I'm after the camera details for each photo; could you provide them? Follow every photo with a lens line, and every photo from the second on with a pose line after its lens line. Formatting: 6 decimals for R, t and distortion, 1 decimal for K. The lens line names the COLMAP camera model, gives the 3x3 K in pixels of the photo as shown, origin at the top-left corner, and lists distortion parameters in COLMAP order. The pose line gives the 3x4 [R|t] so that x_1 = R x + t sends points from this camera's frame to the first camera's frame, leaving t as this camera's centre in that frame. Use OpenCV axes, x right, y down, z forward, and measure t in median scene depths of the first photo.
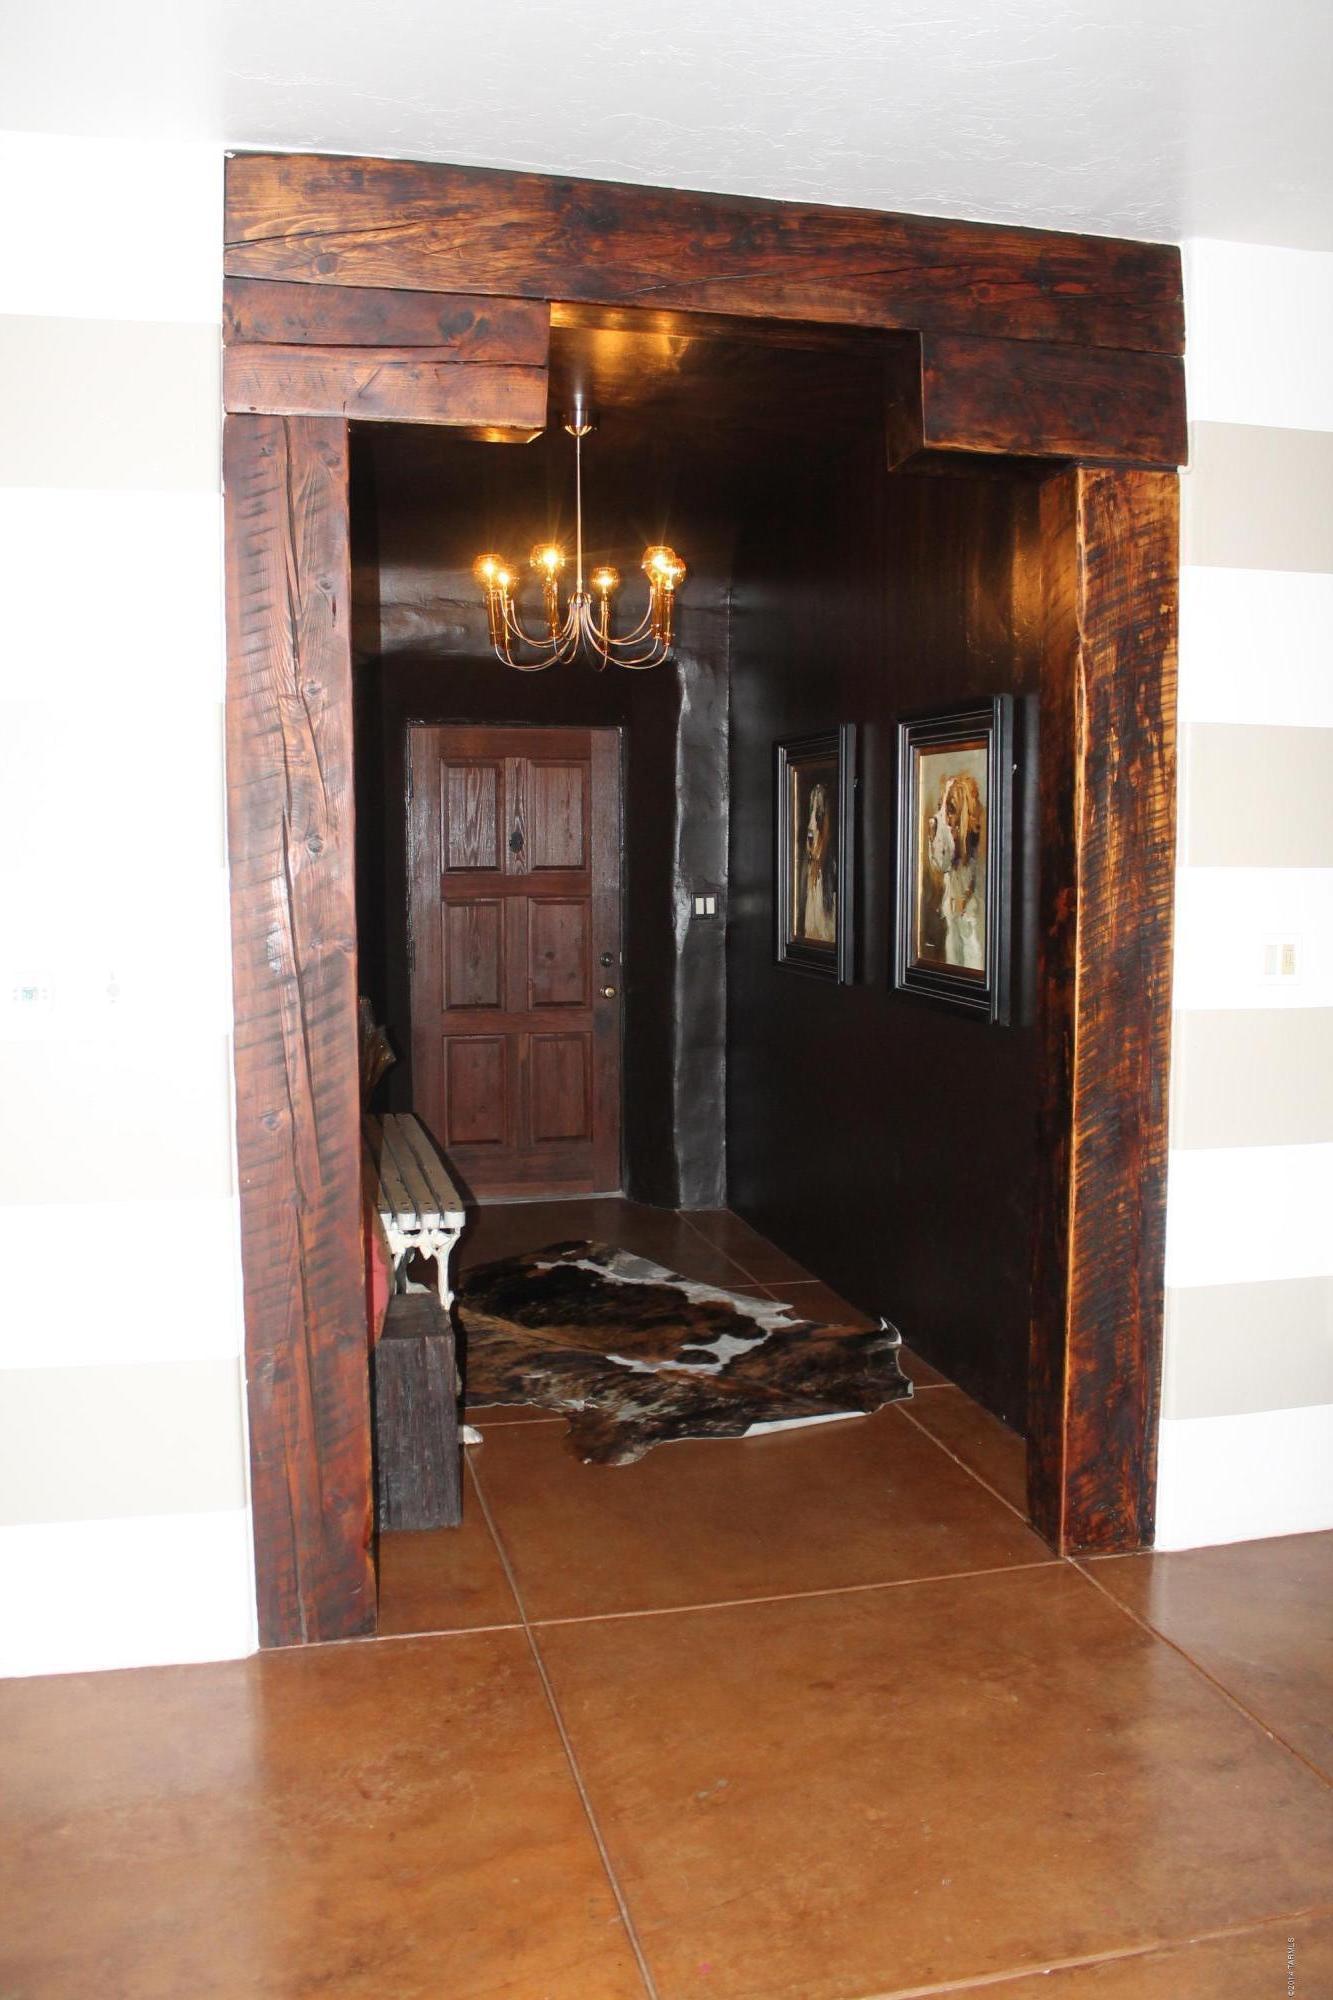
lens RADIAL K [[1699.1, 0, 668.6], [0, 1699.1, 1004.6], [0, 0, 1]] dist [-0.094905, 0.038908]
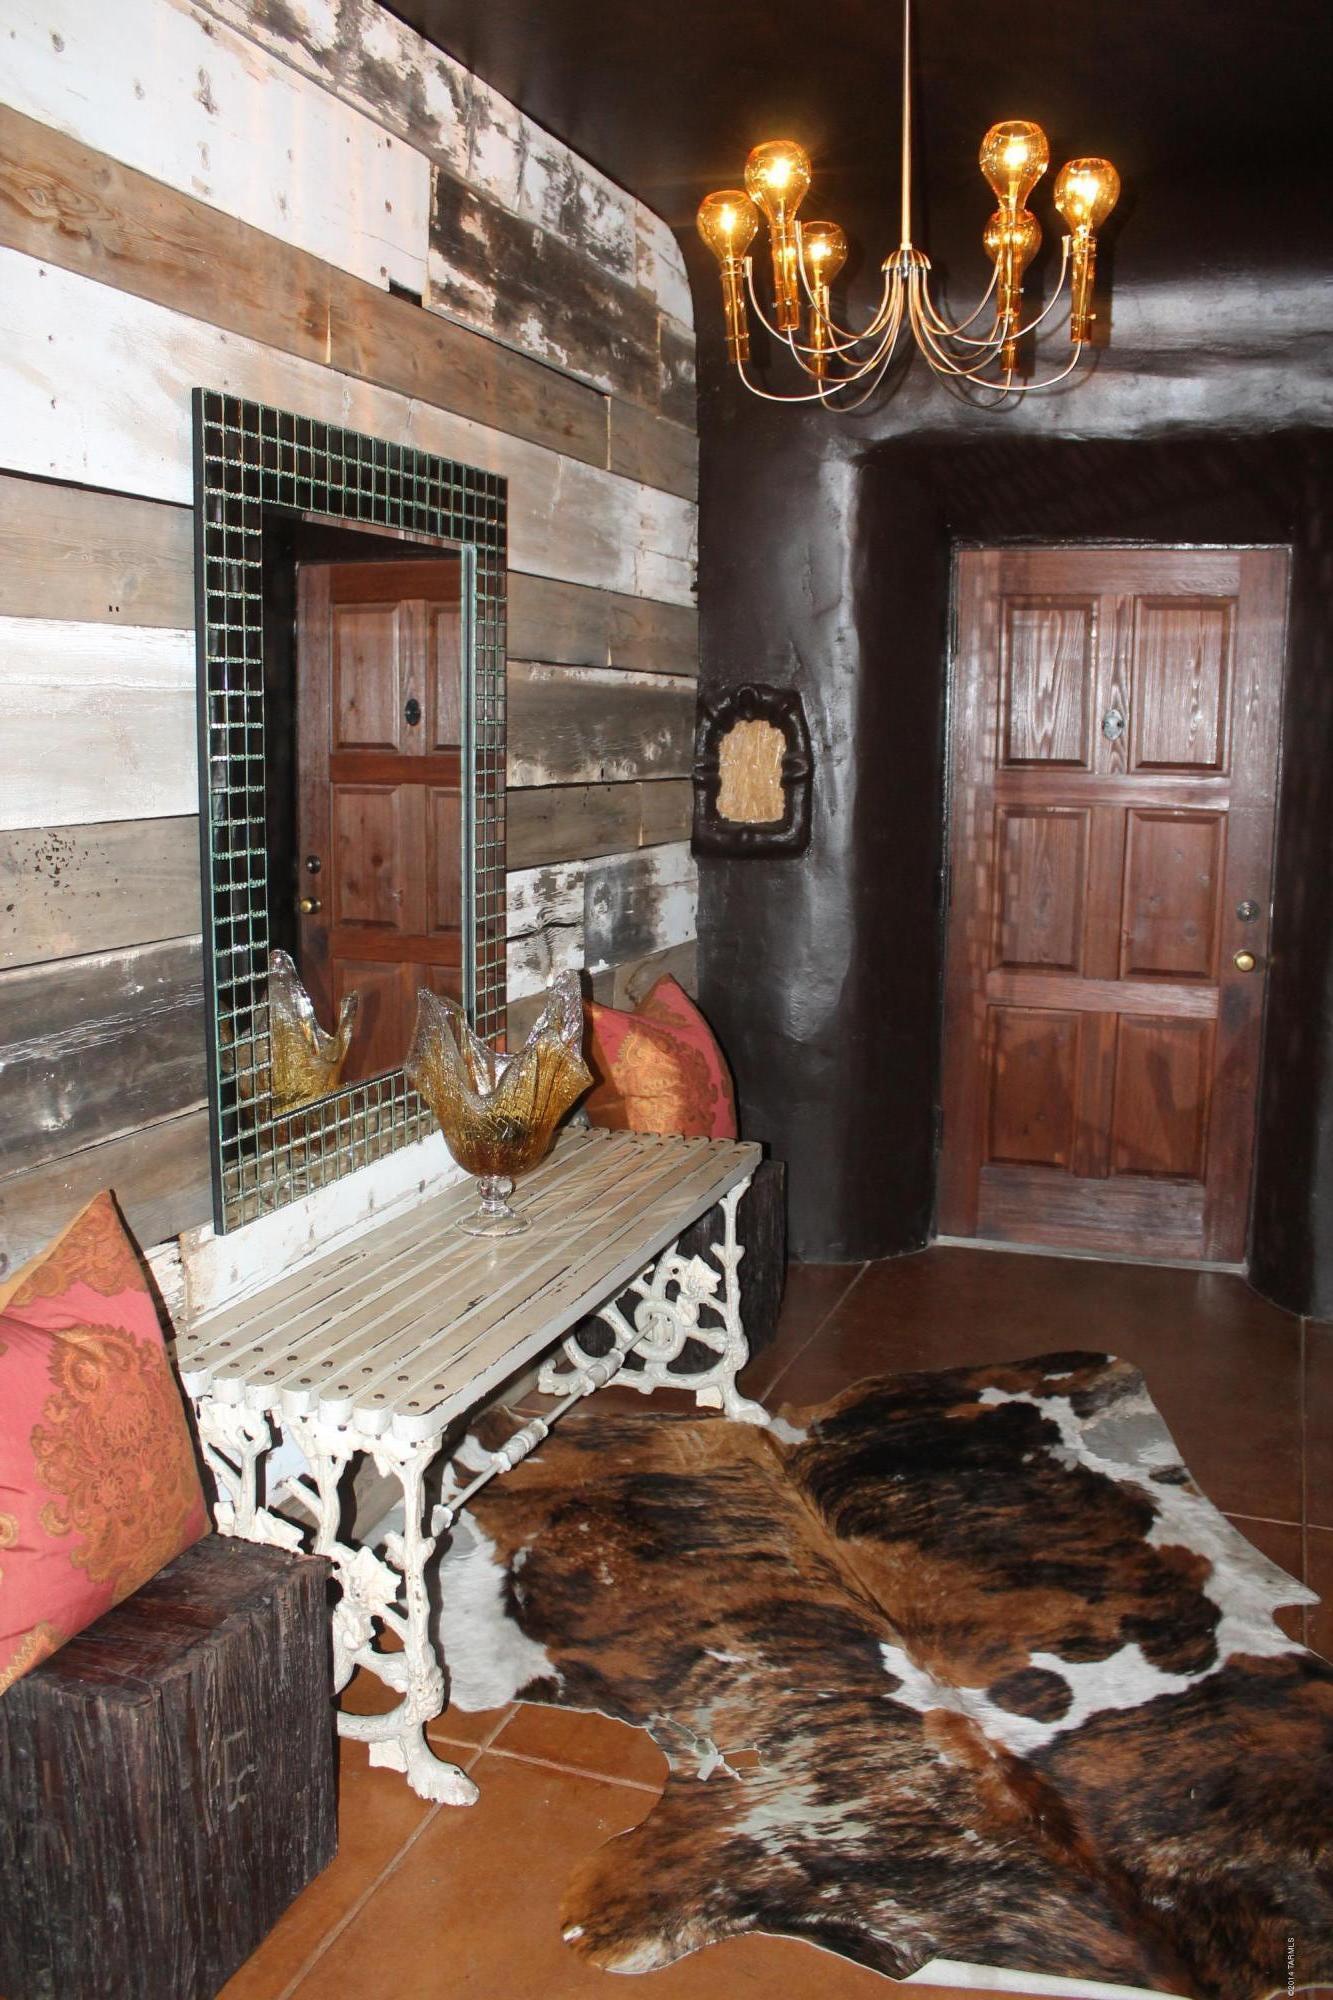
lens RADIAL K [[1699.1, 0, 664.8], [0, 1699.1, 987.2], [0, 0, 1]] dist [-0.094905, 0.038908]
pose [[0.834481, 0.088636, -0.543862, 0.181194], [-0.056807, 0.995557, 0.075089, -0.045777], [0.548101, -0.031765, 0.835808, 0.488973]]
